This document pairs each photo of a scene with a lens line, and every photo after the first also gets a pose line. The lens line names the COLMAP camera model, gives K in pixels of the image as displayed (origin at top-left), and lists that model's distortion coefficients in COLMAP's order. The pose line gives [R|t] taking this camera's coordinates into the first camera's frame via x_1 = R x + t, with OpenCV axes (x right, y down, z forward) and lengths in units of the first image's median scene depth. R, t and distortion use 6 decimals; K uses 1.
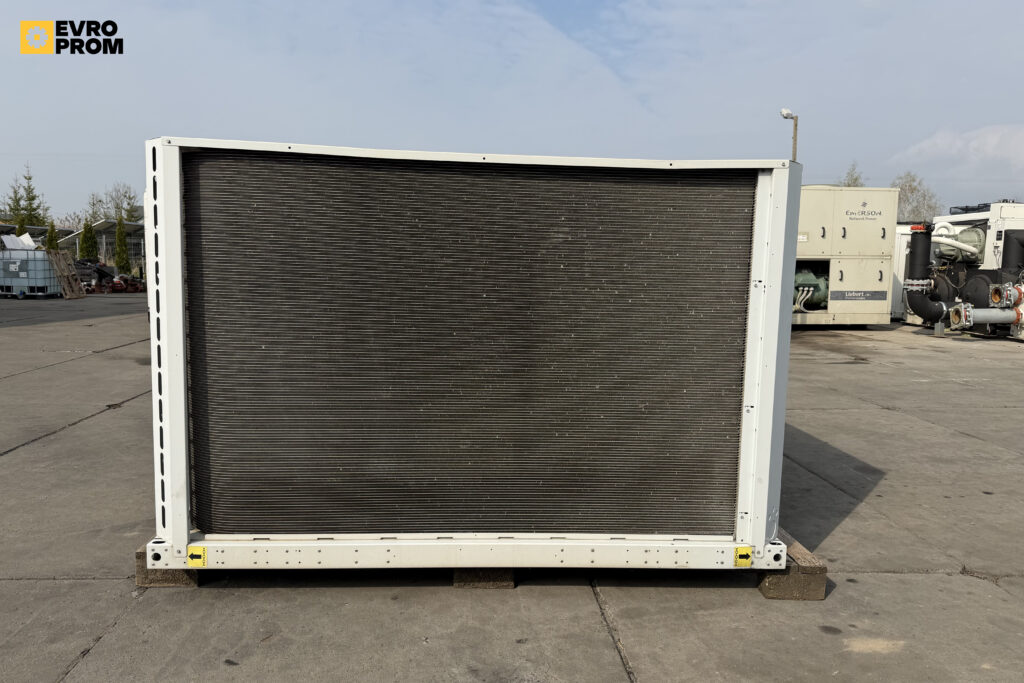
lens RADIAL K [[721.9, 0, 511.6], [0, 721.9, 340.3], [0, 0, 1]] dist [0.040187, -0.056847]
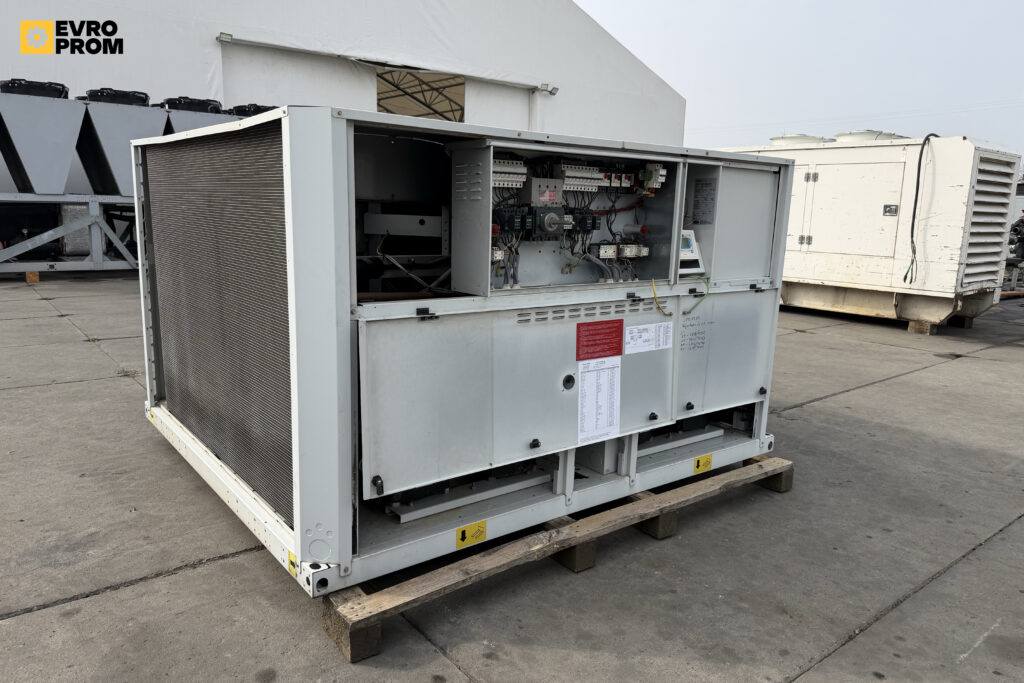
lens RADIAL K [[721.9, 0, 505.6], [0, 721.9, 349.7], [0, 0, 1]] dist [0.040187, -0.056847]
pose [[0.549736, 0.147858, -0.822149, 1.304227], [-0.098027, 0.988829, 0.112287, -0.089483], [0.829567, 0.018865, 0.558089, 0.826714]]
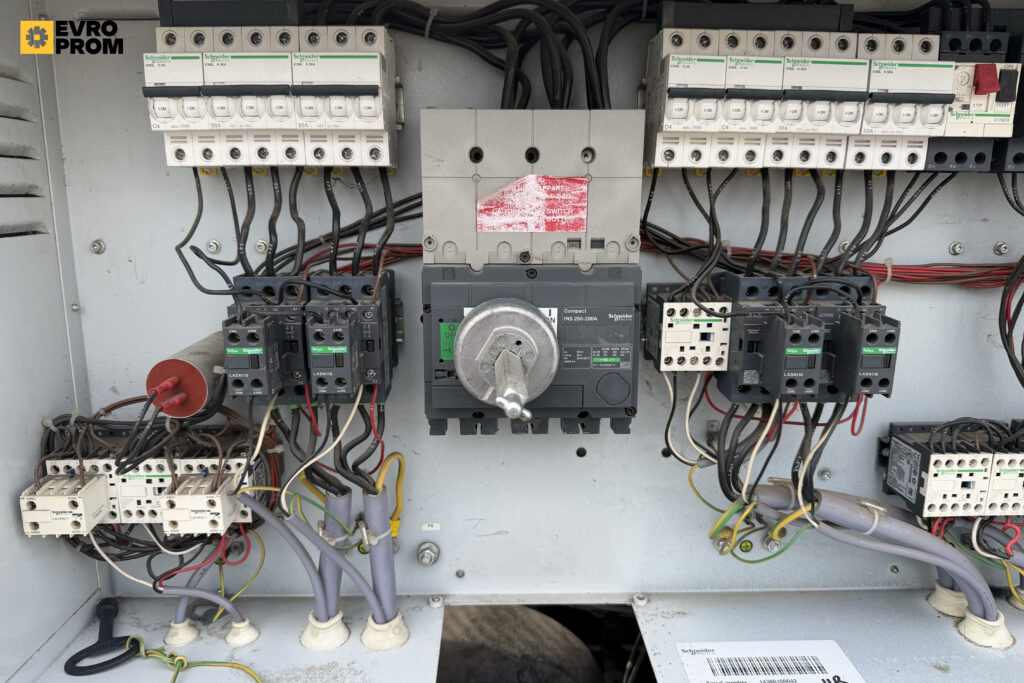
lens RADIAL K [[721.9, 0, 512.3], [0, 721.9, 339.2], [0, 0, 1]] dist [0.040187, -0.056847]
pose [[-0.039967, 0.178514, -0.983125, 0.568127], [-0.108747, 0.977290, 0.181875, -0.208969], [0.993266, 0.114181, -0.019647, 1.525798]]
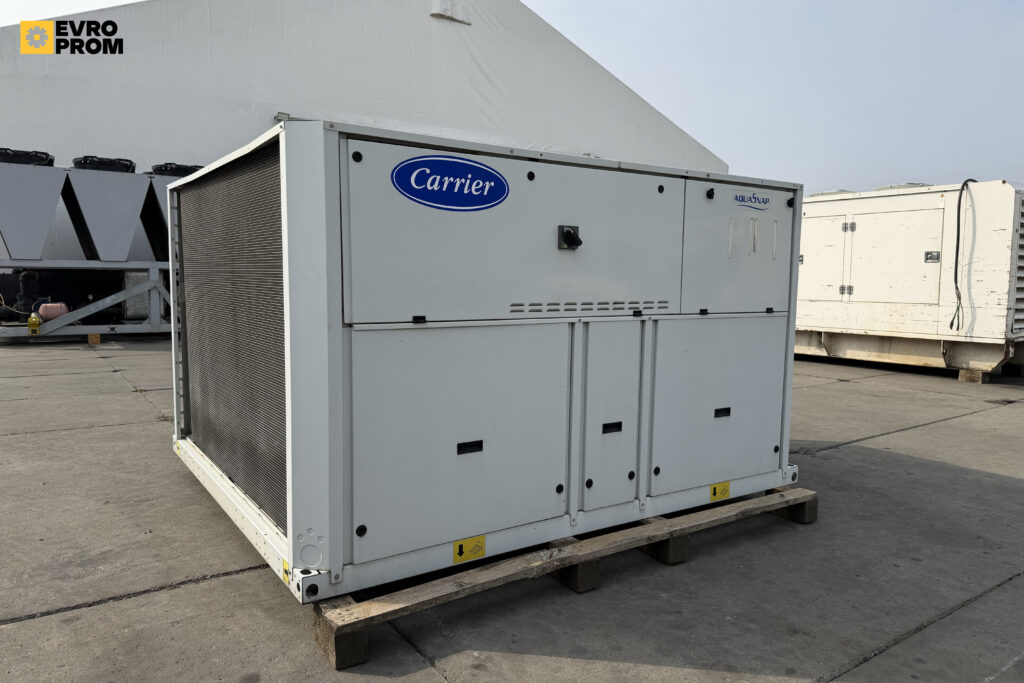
lens RADIAL K [[721.9, 0, 509.2], [0, 721.9, 344.5], [0, 0, 1]] dist [0.040187, -0.056847]
pose [[0.493445, 0.056609, -0.867933, 1.366674], [-0.086422, 0.996133, 0.015837, -0.011177], [0.865473, 0.067194, 0.496429, 0.895385]]
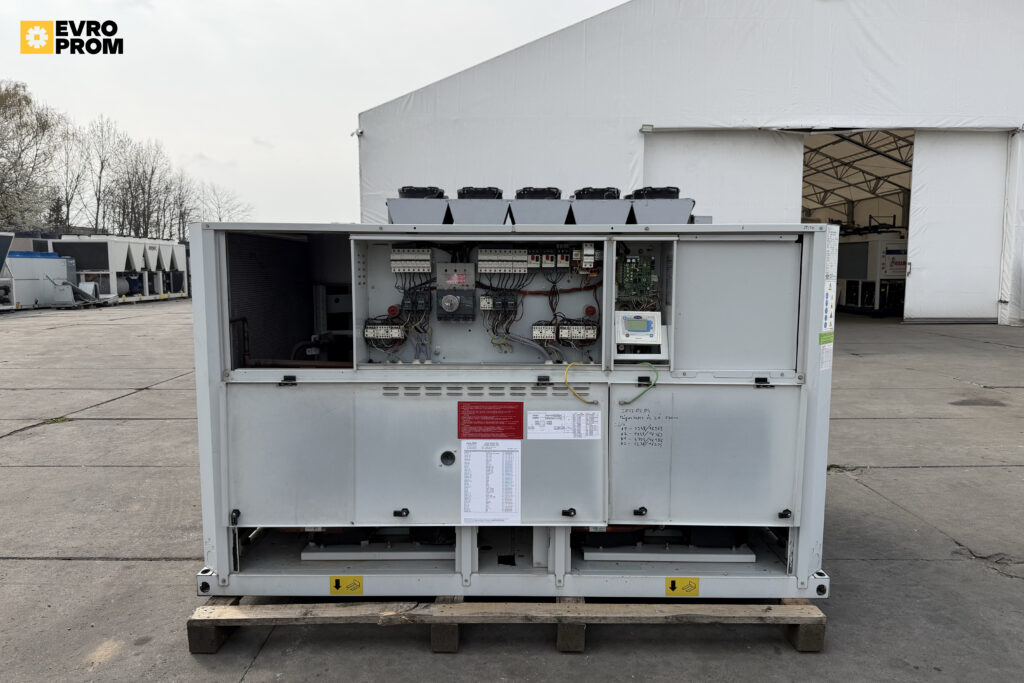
lens RADIAL K [[721.9, 0, 508.5], [0, 721.9, 348.1], [0, 0, 1]] dist [0.040187, -0.056847]
pose [[-0.081331, 0.080250, -0.993451, 1.566221], [-0.109005, 0.990058, 0.088900, -0.212264], [0.990708, 0.115521, -0.071775, 1.712231]]
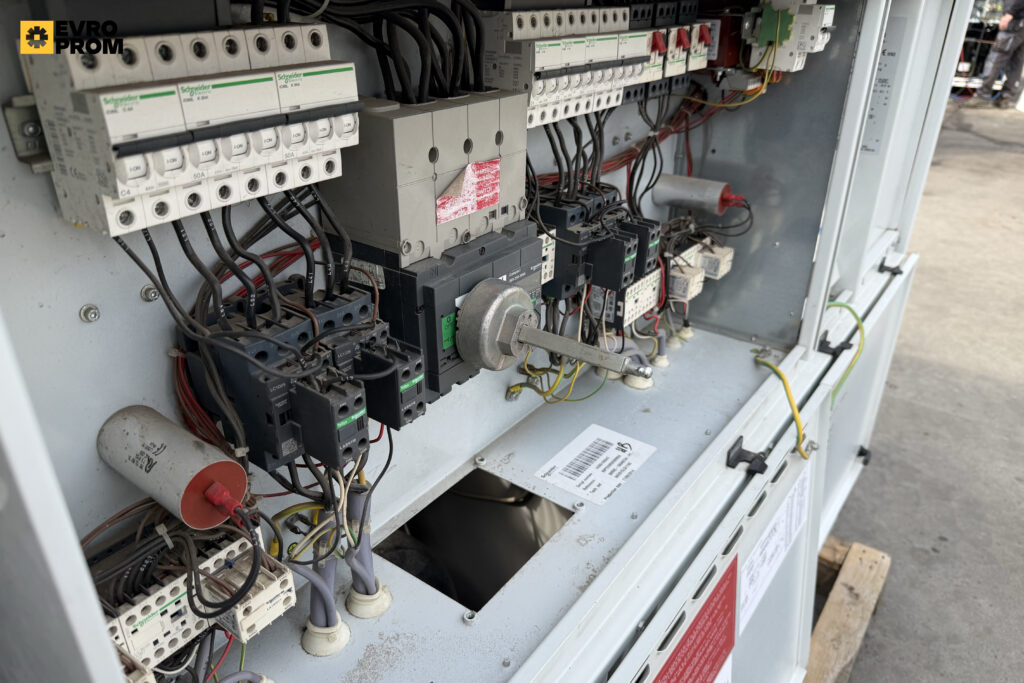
lens RADIAL K [[721.9, 0, 507.0], [0, 721.9, 335.0], [0, 0, 1]] dist [0.040187, -0.056847]
pose [[0.759722, 0.267187, -0.592818, 0.514091], [-0.053403, 0.934238, 0.352628, -0.249044], [0.648051, -0.236241, 0.724031, 1.350151]]
